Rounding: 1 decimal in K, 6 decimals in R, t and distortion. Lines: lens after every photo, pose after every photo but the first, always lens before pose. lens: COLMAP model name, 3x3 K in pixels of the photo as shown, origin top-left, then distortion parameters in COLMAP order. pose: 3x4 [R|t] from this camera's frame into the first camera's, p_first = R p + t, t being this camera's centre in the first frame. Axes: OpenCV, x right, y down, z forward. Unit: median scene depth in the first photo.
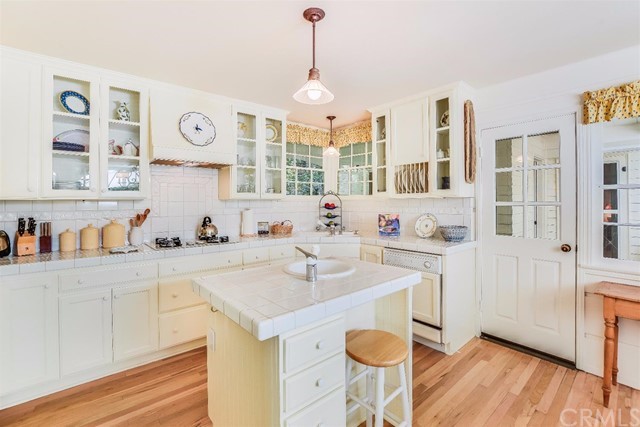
lens RADIAL K [[287.3, 0, 320.0], [0, 287.3, 203.4], [0, 0, 1]] dist [0.000703, 0.000114]
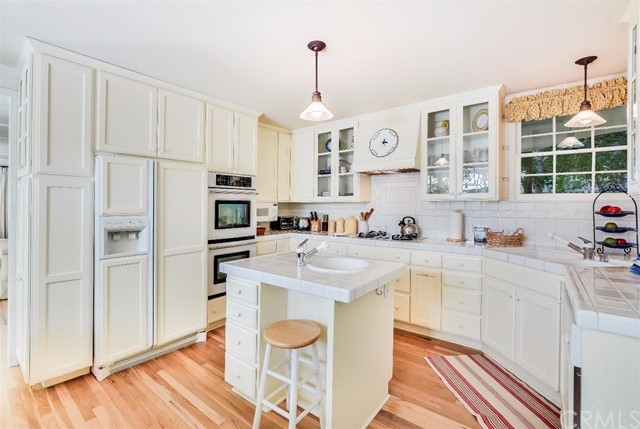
lens RADIAL K [[294.8, 0, 320.0], [0, 294.8, 203.3], [0, 0, 1]] dist [-0.000739, -0.000158]
pose [[0.213431, 0.002156, -0.976956, 0.706592], [-0.002134, 0.999996, 0.001741, -0.007980], [0.976956, 0.001714, 0.213435, 0.472514]]
